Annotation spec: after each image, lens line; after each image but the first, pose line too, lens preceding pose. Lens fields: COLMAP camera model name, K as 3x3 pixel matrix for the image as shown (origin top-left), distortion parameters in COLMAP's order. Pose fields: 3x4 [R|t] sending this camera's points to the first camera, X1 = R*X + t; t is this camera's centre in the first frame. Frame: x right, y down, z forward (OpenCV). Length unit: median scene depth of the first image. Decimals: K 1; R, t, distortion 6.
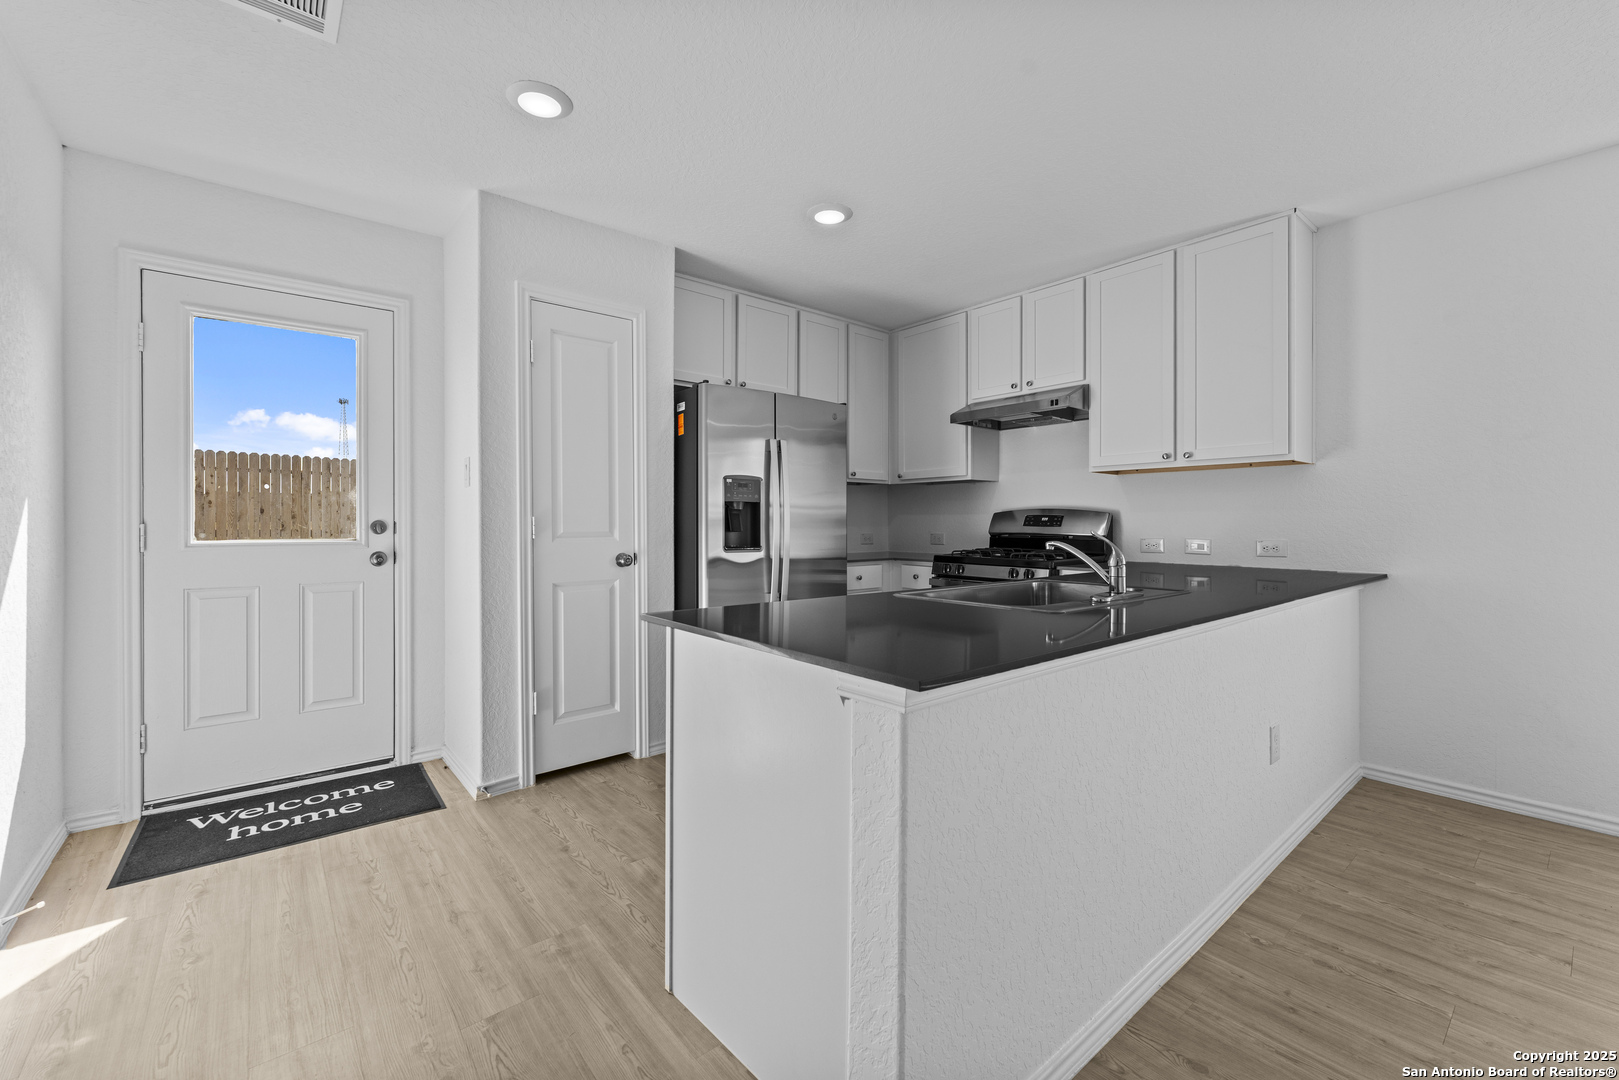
lens RADIAL K [[665.0, 0, 805.6], [0, 665.0, 524.5], [0, 0, 1]] dist [0.001832, 0.000173]
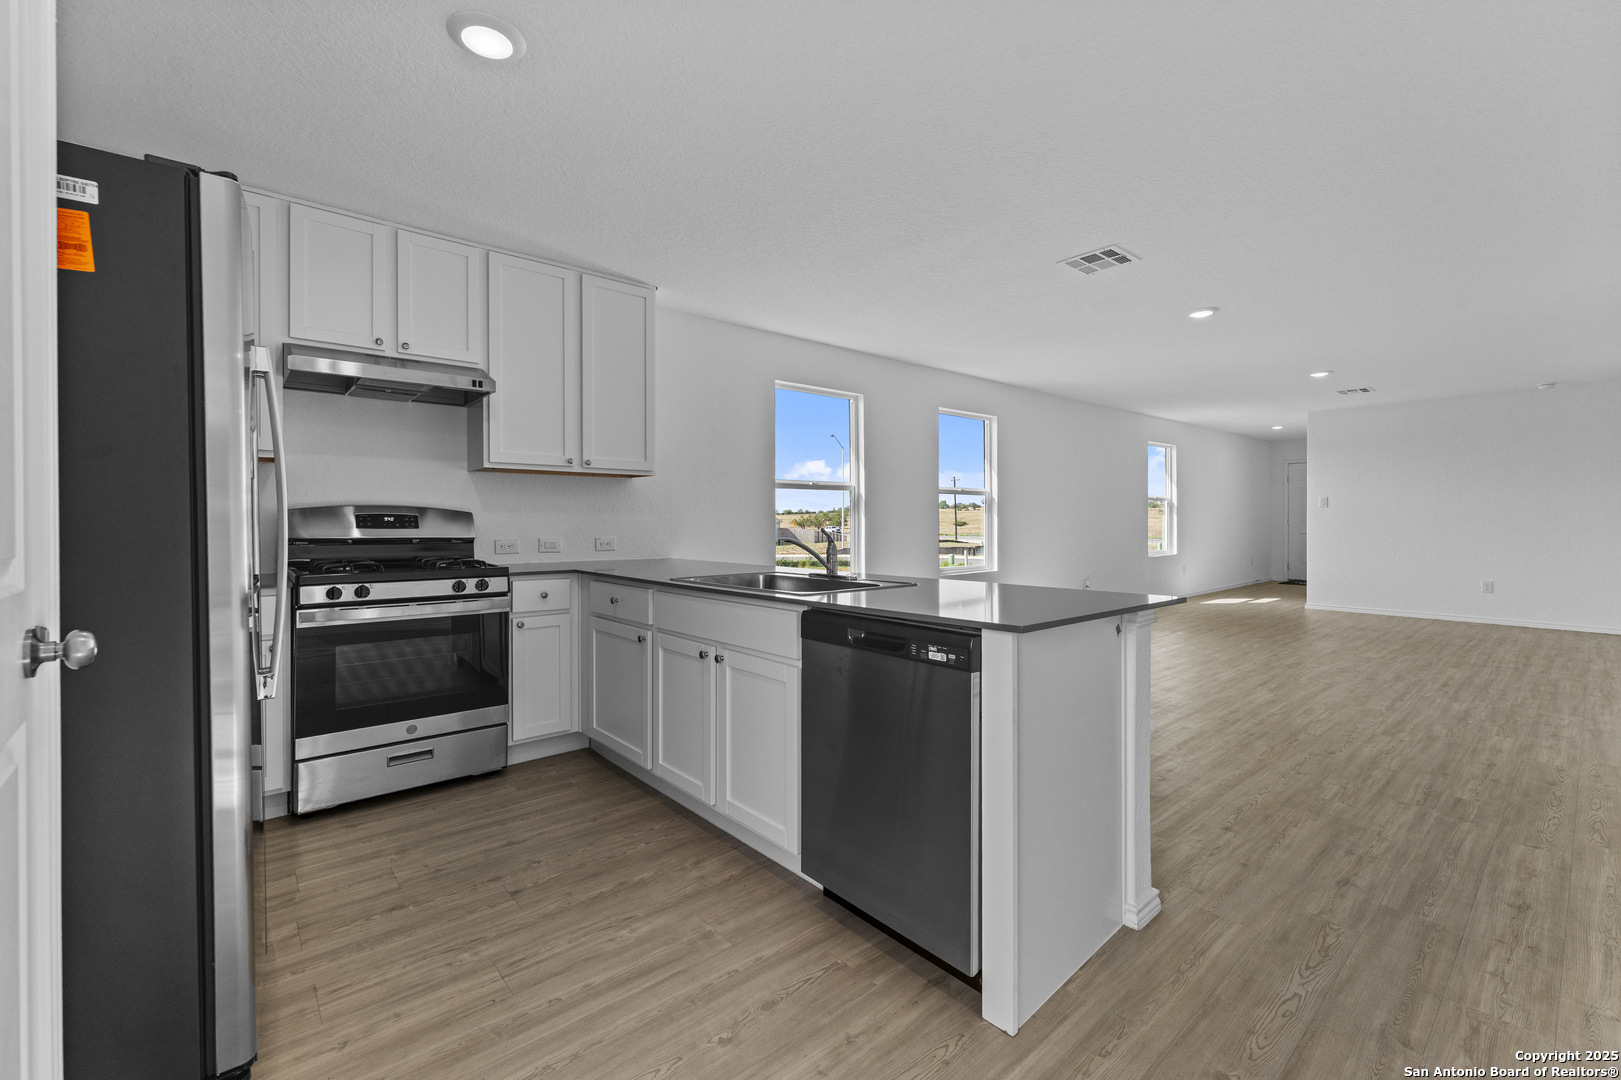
lens RADIAL K [[683.5, 0, 809.3], [0, 683.5, 522.6], [0, 0, 1]] dist [-0.000477, 0.000030]
pose [[-0.024049, 0.000458, 0.999711, -0.579195], [0.002419, 0.999997, -0.000400, -0.002688], [-0.999708, 0.002409, -0.024050, 0.661757]]
